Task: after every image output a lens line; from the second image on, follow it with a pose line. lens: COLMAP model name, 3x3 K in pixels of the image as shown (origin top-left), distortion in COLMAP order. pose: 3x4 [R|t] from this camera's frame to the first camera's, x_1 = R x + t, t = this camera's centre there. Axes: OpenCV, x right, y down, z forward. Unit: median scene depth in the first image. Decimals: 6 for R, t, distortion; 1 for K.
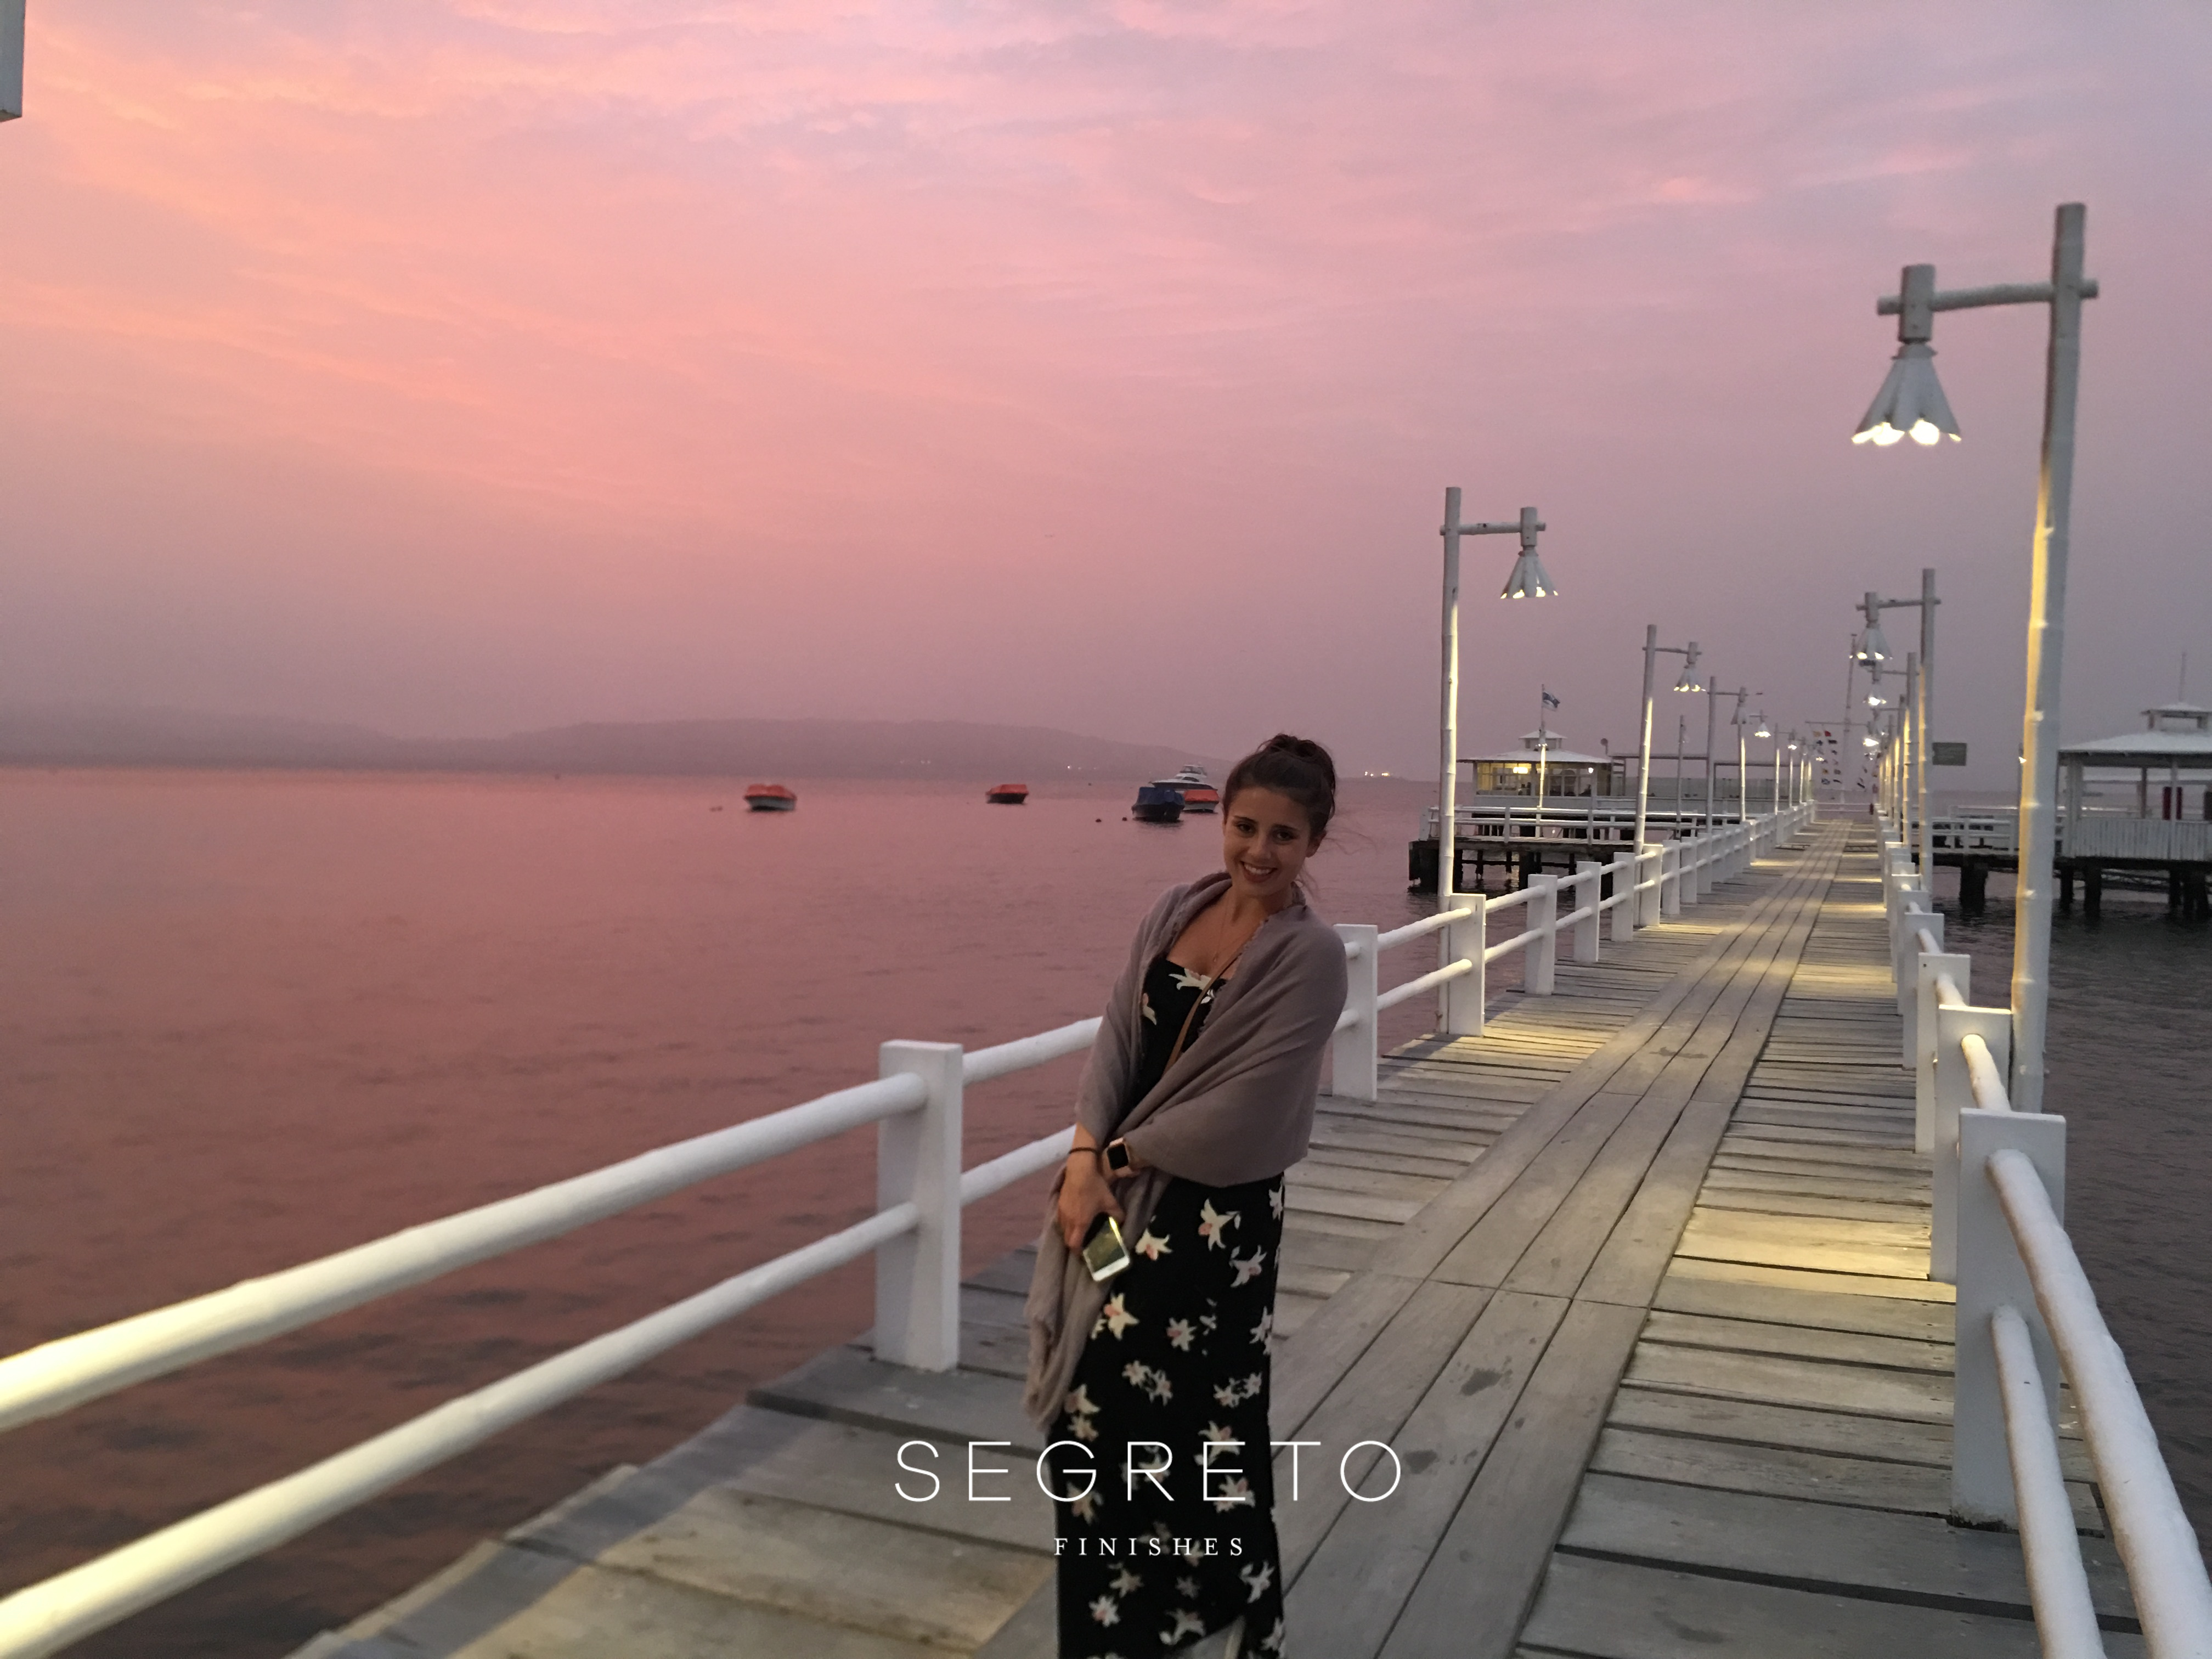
lens RADIAL K [[1881.9, 0, 1091.8], [0, 1881.9, 825.0], [0, 0, 1]] dist [0.012186, 0.003481]
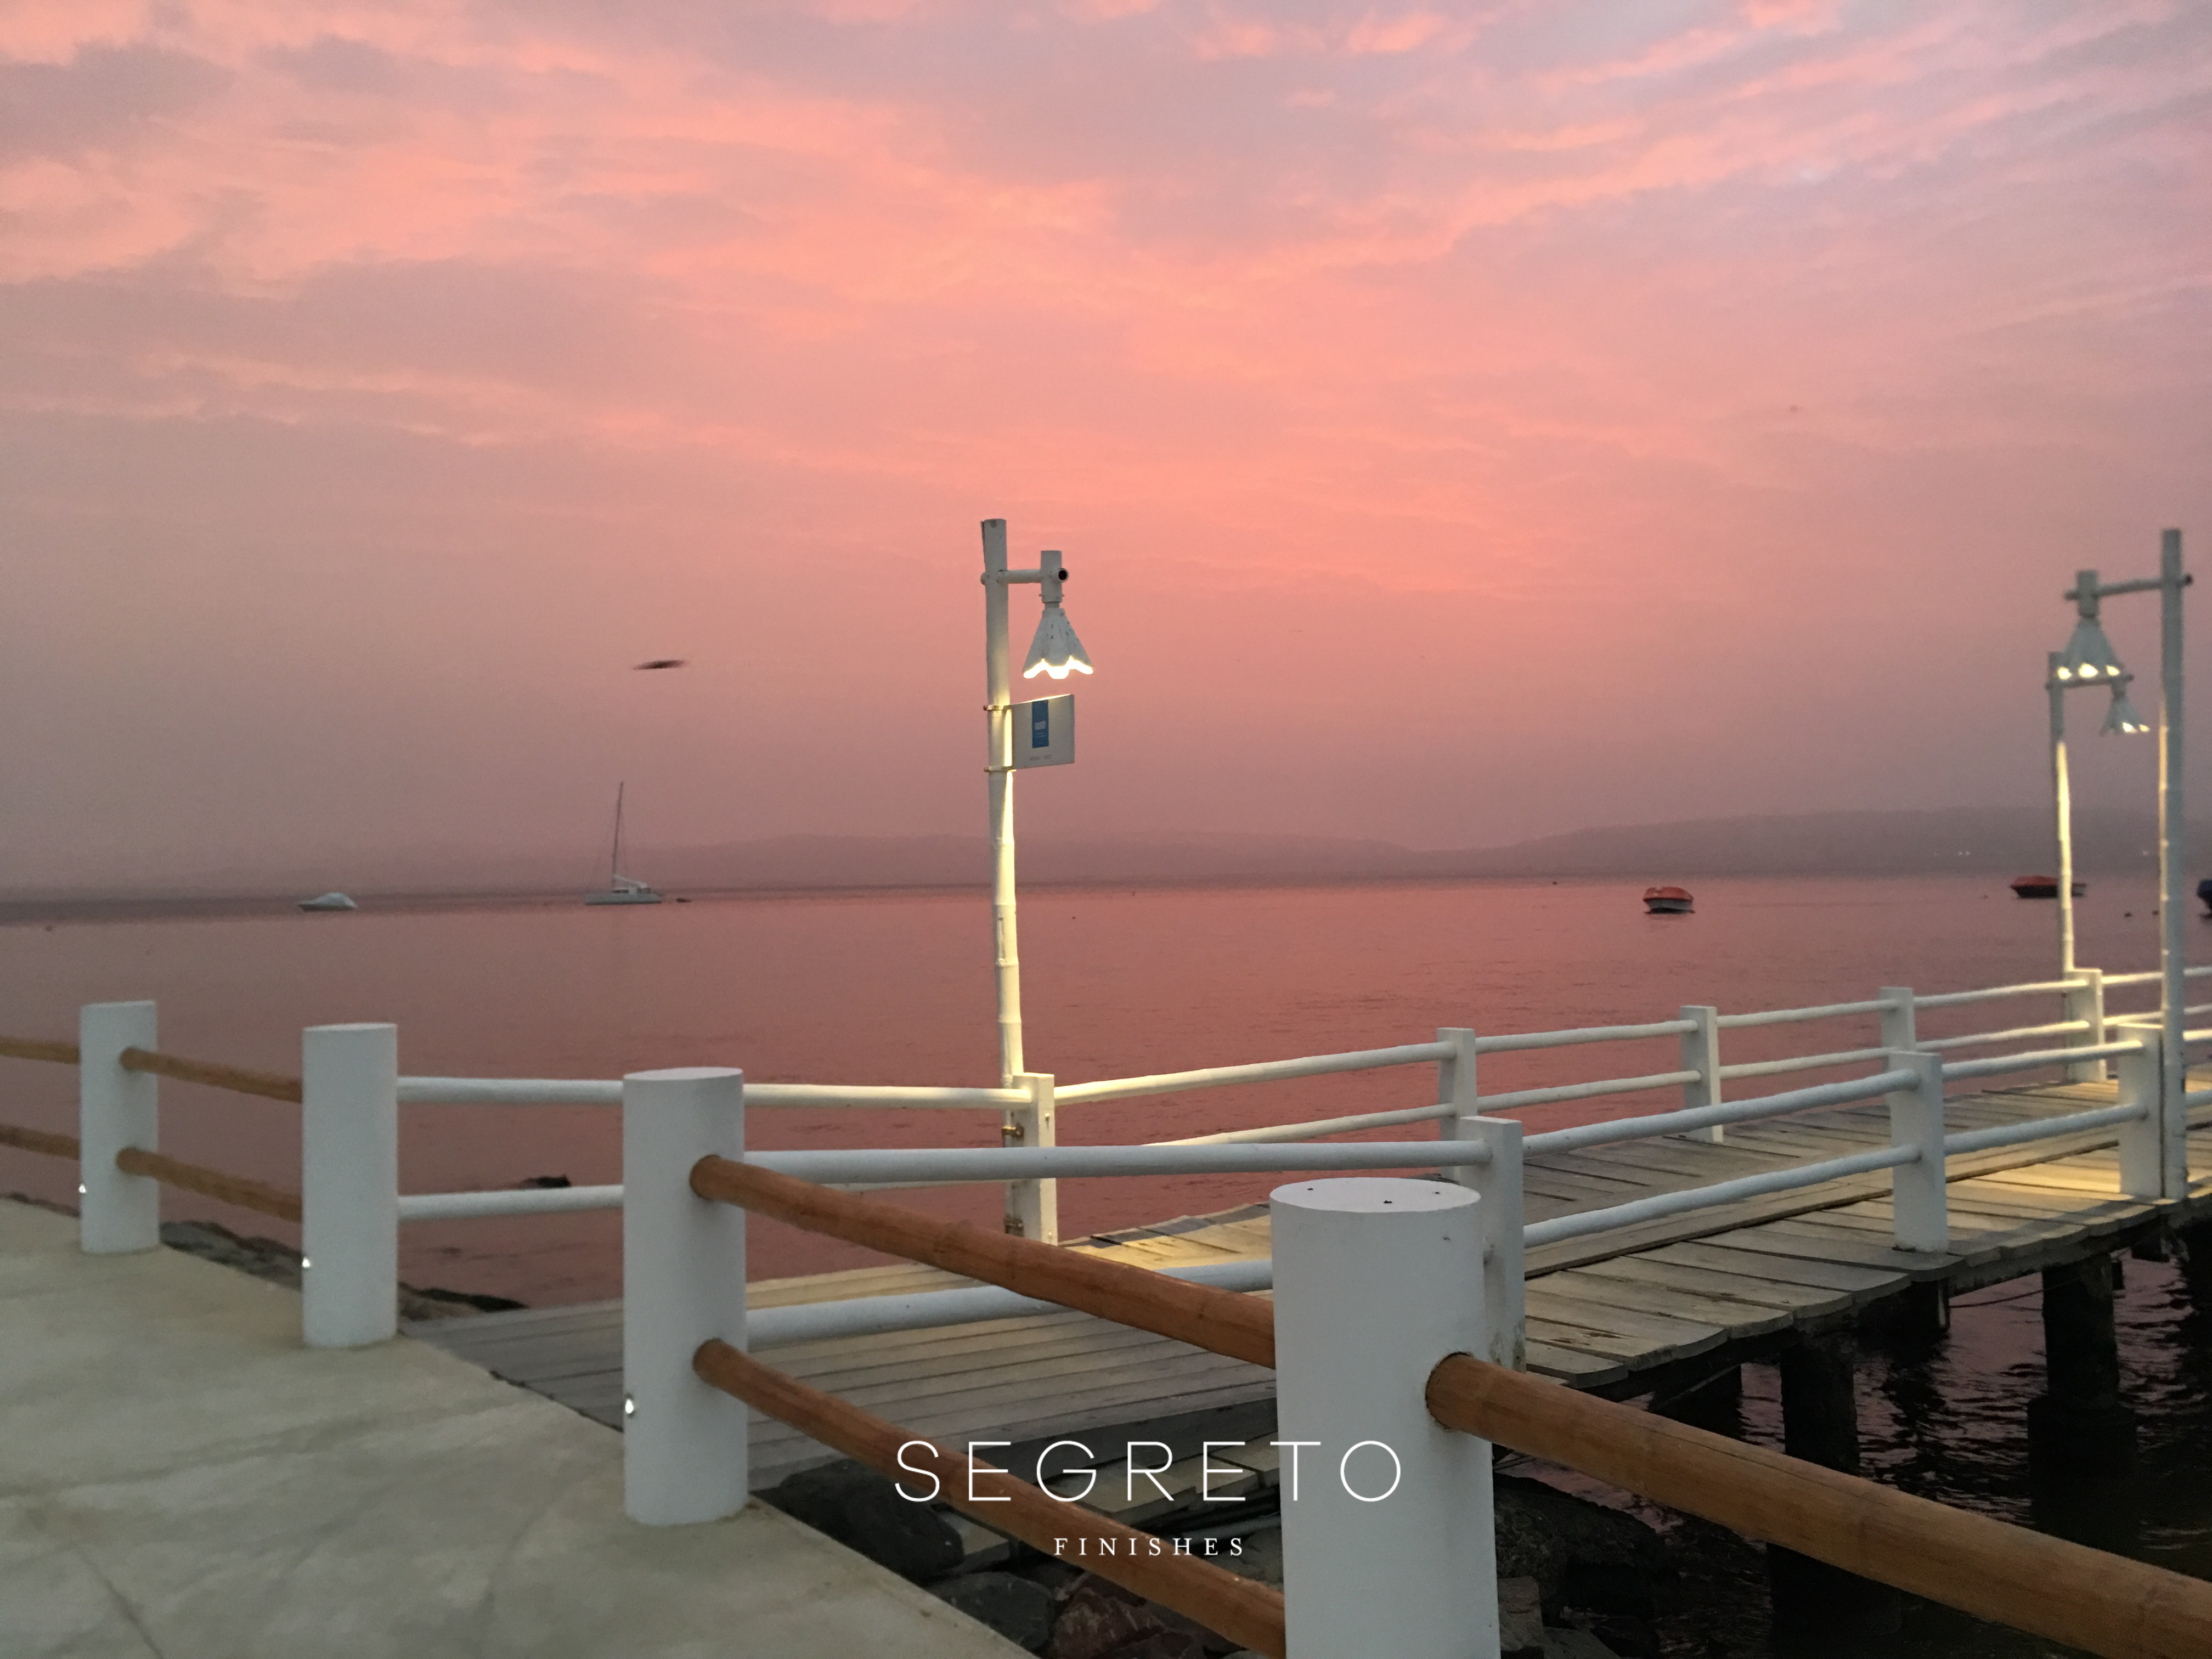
lens RADIAL K [[1881.9, 0, 1102.6], [0, 1881.9, 849.5], [0, 0, 1]] dist [0.012186, 0.003481]
pose [[0.869061, -0.037250, -0.493301, 0.493219], [0.016871, 0.998813, -0.045700, 0.006319], [0.494418, 0.031394, 0.868657, -0.835599]]
